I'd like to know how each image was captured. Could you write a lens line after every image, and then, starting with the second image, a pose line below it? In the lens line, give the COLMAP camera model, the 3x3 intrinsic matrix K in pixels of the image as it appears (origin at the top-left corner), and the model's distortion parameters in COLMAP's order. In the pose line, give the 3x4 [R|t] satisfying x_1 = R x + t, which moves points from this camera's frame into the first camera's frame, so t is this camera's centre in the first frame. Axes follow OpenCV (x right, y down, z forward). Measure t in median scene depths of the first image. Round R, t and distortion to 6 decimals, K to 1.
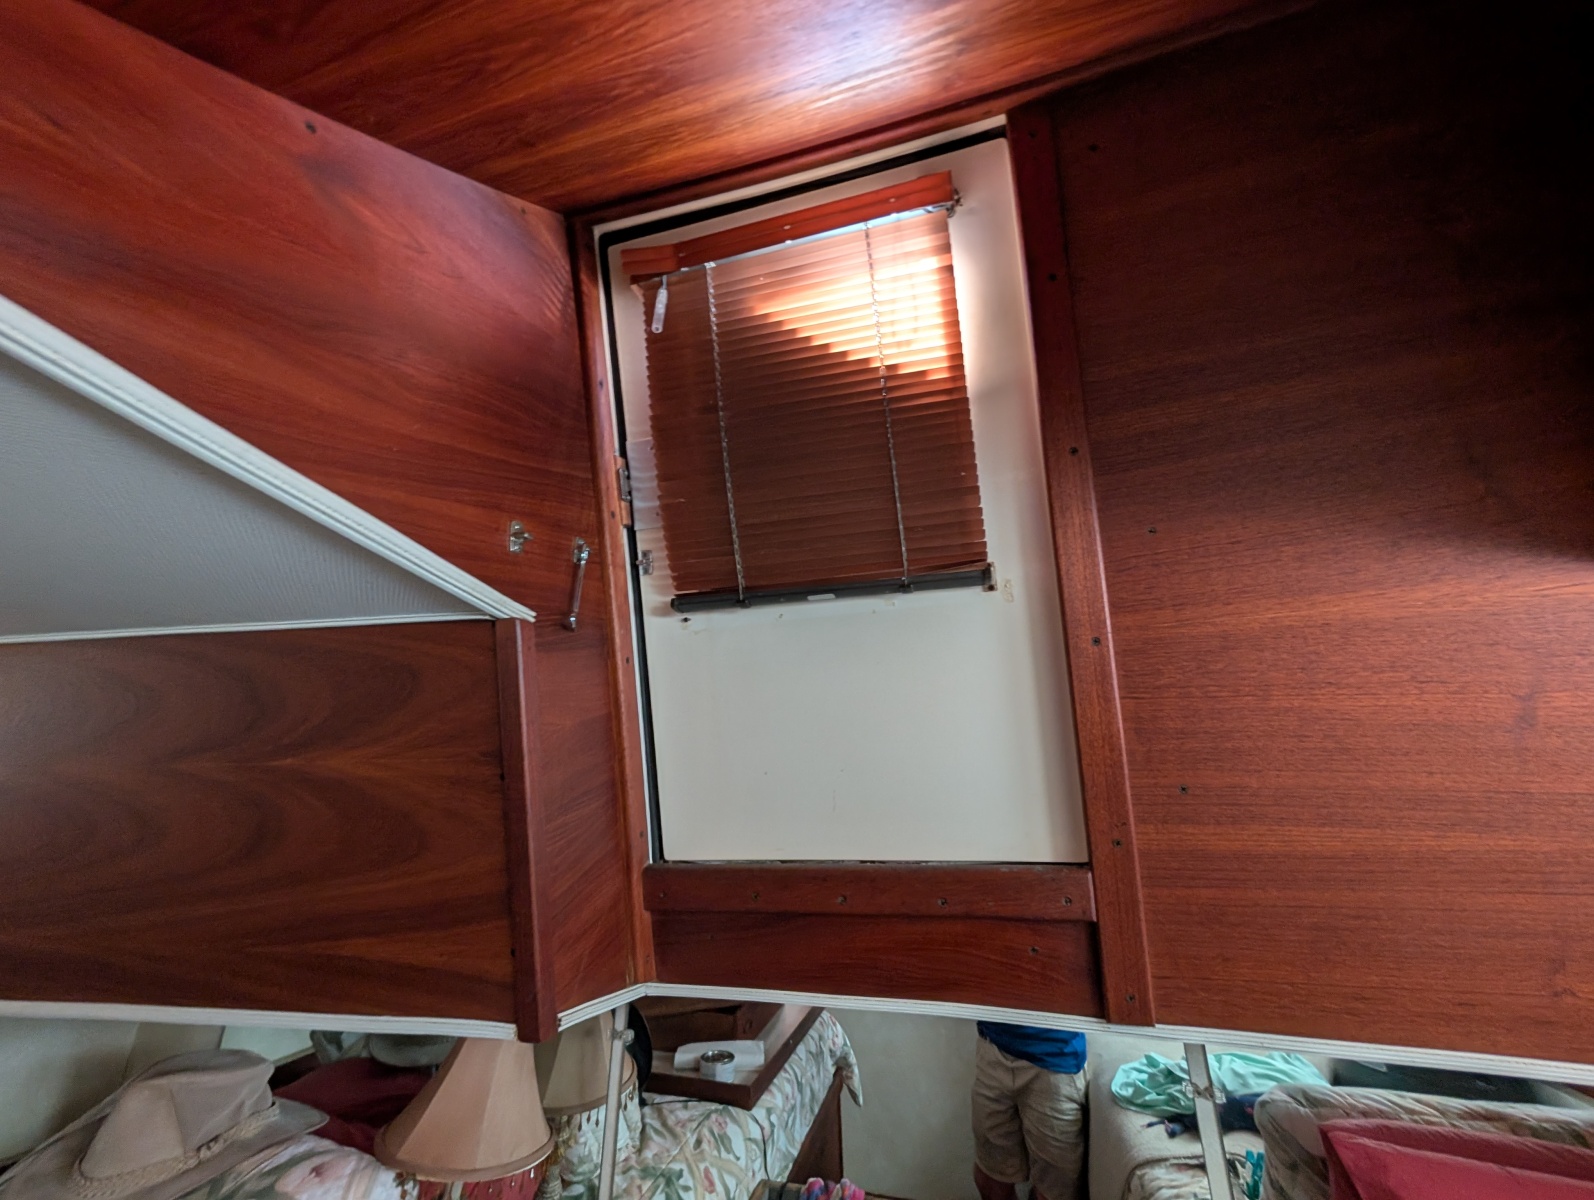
lens RADIAL K [[607.6, 0, 800.3], [0, 607.6, 597.8], [0, 0, 1]] dist [0.000447, -0.000058]
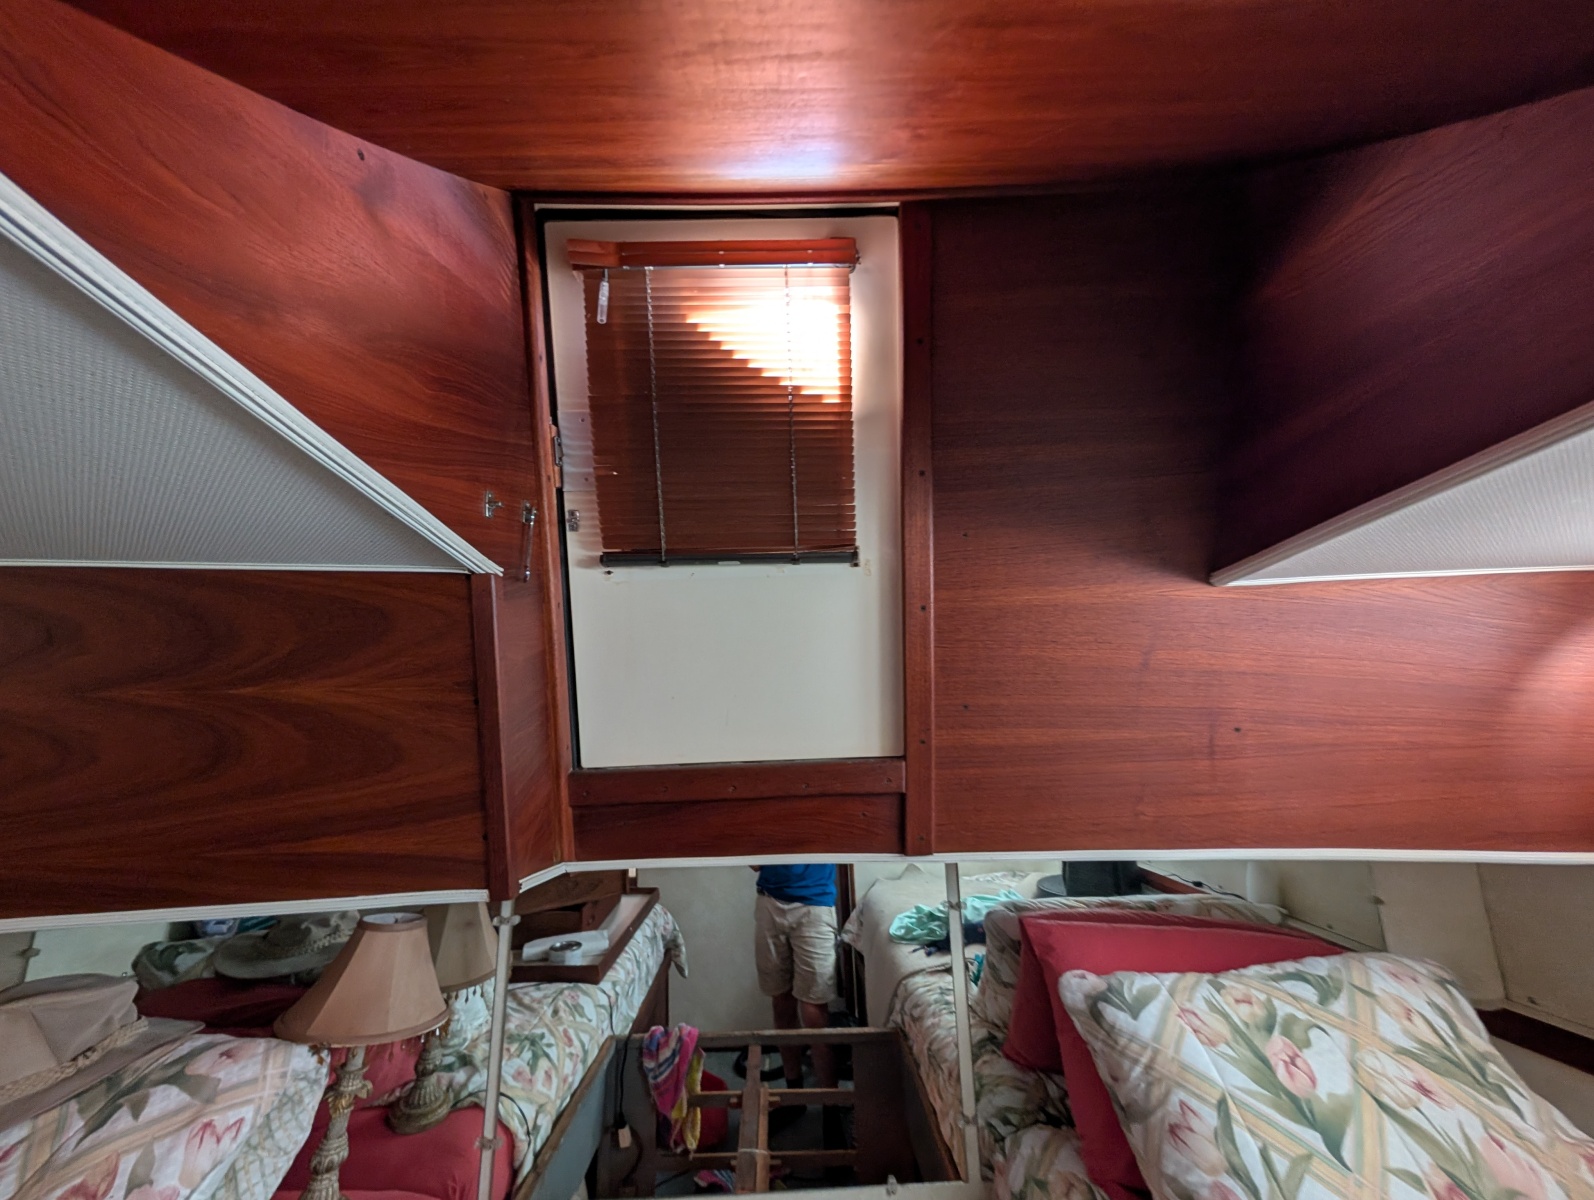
lens RADIAL K [[607.6, 0, 800.3], [0, 607.6, 597.8], [0, 0, 1]] dist [0.000447, -0.000058]
pose [[0.958737, 0.041038, 0.281318, -0.184439], [-0.074603, 0.991166, 0.109659, -0.082070], [-0.274333, -0.126122, 0.953328, -0.271634]]
